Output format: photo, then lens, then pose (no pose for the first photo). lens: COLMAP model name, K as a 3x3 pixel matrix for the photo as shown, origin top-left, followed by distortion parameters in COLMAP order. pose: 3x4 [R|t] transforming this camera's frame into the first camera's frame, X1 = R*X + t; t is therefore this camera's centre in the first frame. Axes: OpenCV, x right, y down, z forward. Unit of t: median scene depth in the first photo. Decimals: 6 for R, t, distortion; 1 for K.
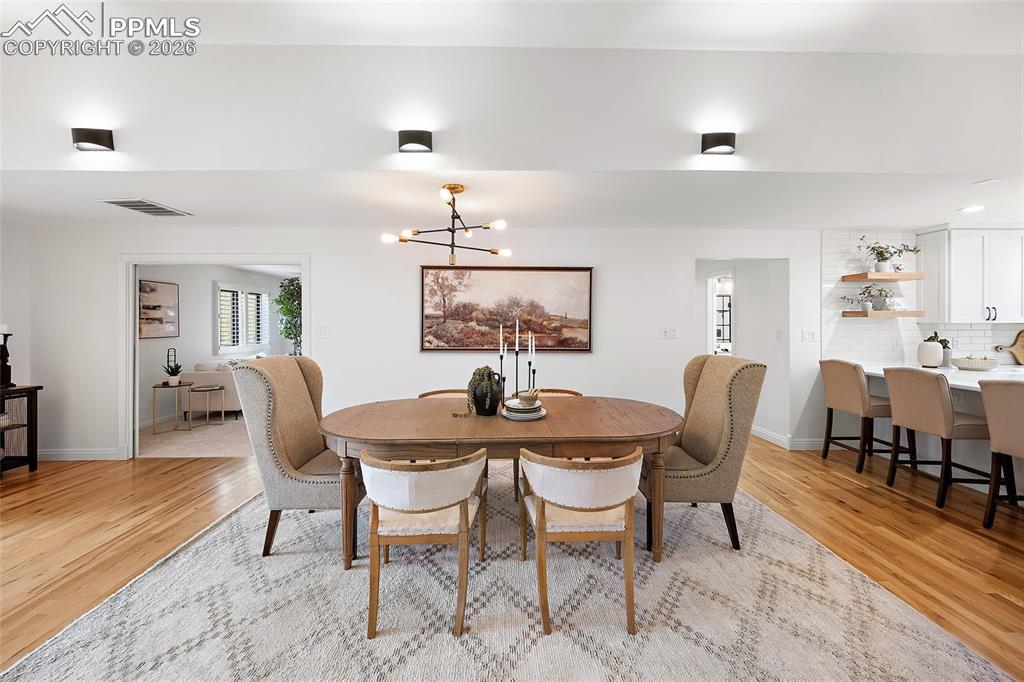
lens RADIAL K [[405.7, 0, 510.3], [0, 405.7, 323.8], [0, 0, 1]] dist [-0.000543, -0.000211]
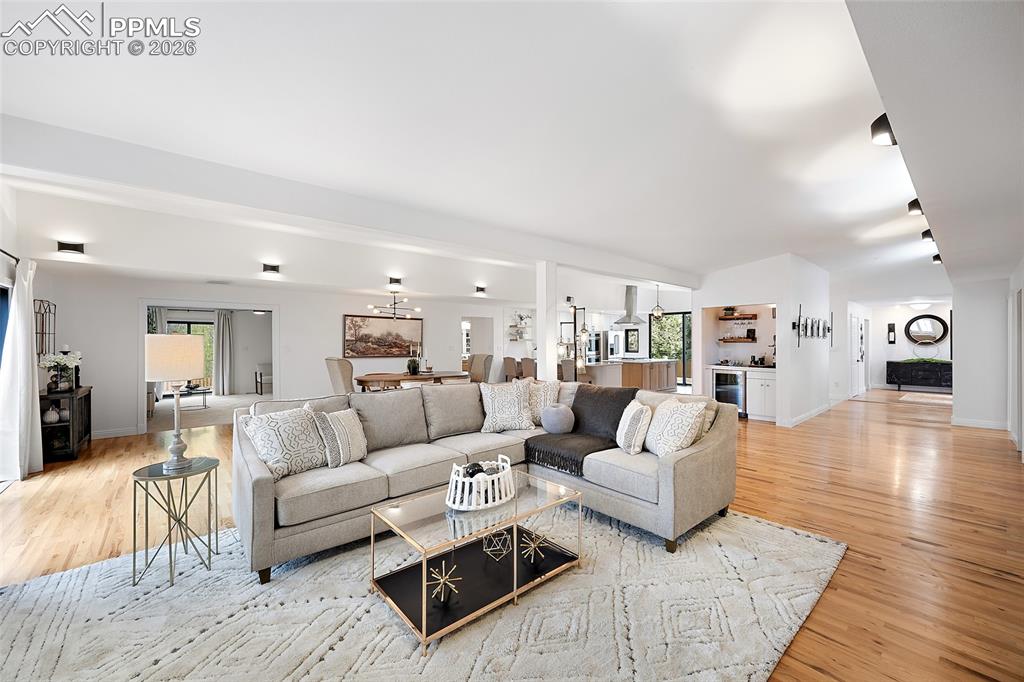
lens RADIAL K [[403.3, 0, 512.0], [0, 403.3, 341.0], [0, 0, 1]] dist [-0.000604, 0.000013]
pose [[0.775187, 0.003187, 0.631723, -0.822856], [0.002865, 0.999959, -0.008560, 0.004322], [-0.631725, 0.008445, 0.775147, -1.032809]]
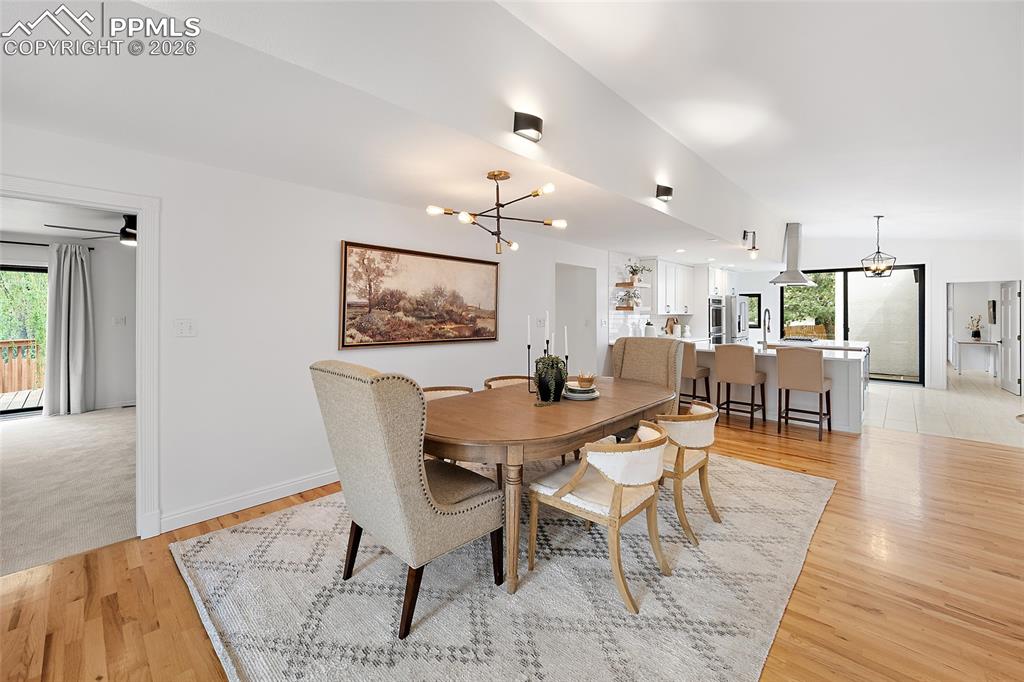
lens RADIAL K [[413.3, 0, 513.3], [0, 413.3, 308.6], [0, 0, 1]] dist [0.000631, 0.000085]
pose [[0.707908, 0.011996, 0.706203, -0.554614], [-0.003486, 0.999903, -0.013490, -0.001024], [-0.706296, 0.007088, 0.707881, 0.189216]]
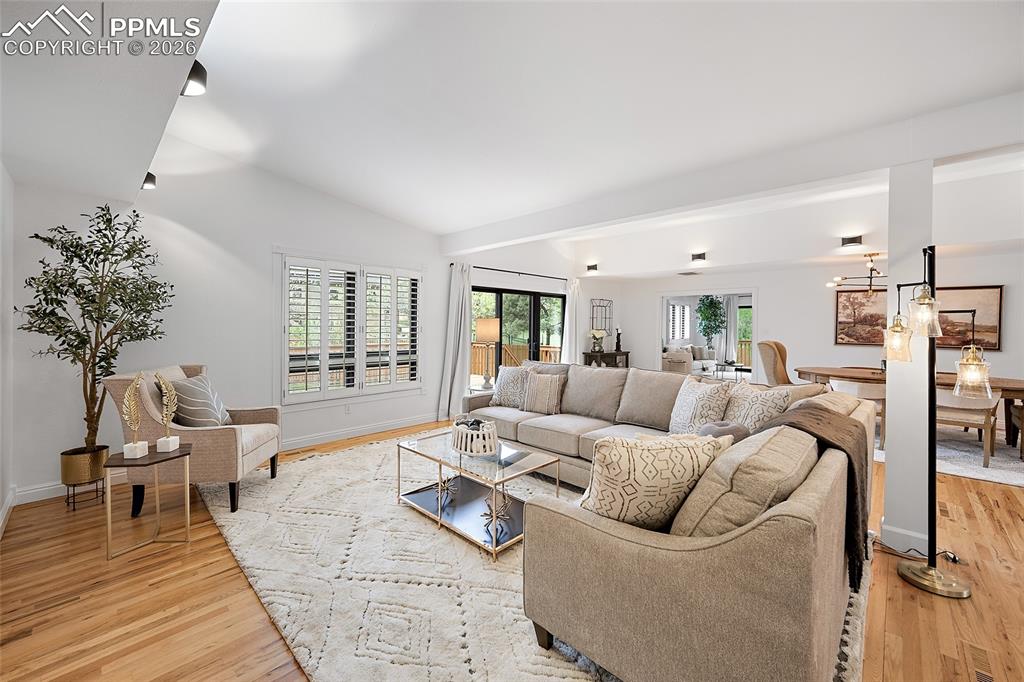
lens RADIAL K [[404.2, 0, 515.6], [0, 404.2, 327.4], [0, 0, 1]] dist [-0.001878, -0.000384]
pose [[0.707279, 0.014778, -0.706780, 0.012449], [-0.012257, 0.999888, 0.008640, 0.002854], [0.706828, 0.002552, 0.707380, -1.011357]]
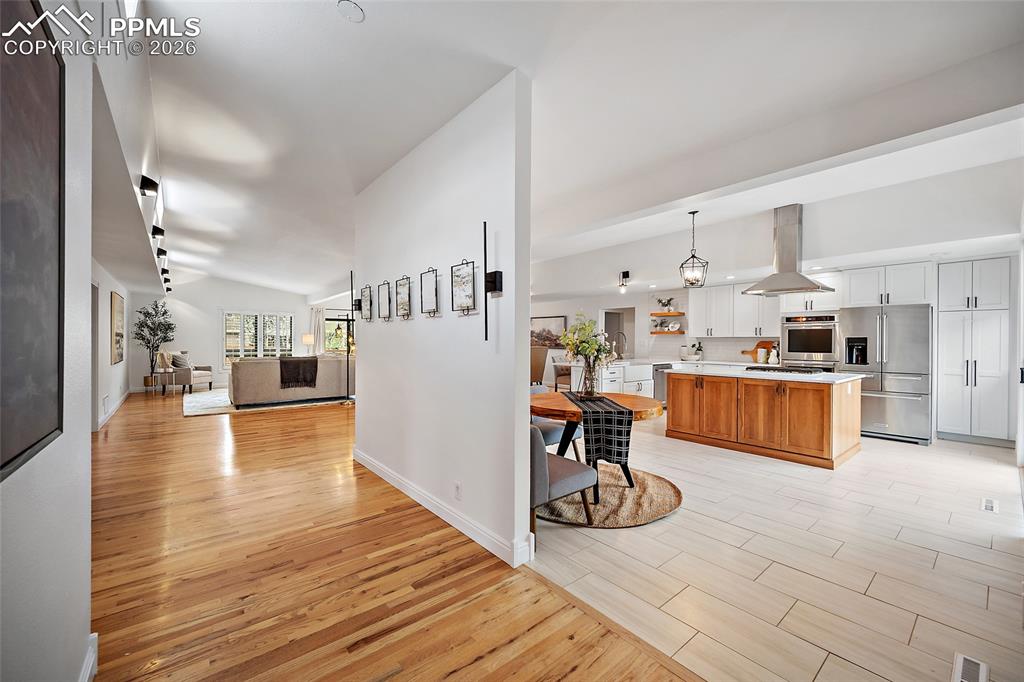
lens RADIAL K [[403.3, 0, 512.0], [0, 403.3, 341.0], [0, 0, 1]] dist [-0.000604, 0.000013]
pose [[0.612203, 0.005610, -0.790681, 2.021650], [-0.006964, 0.999974, 0.001703, 0.018297], [0.790670, 0.004464, 0.612227, -0.824225]]
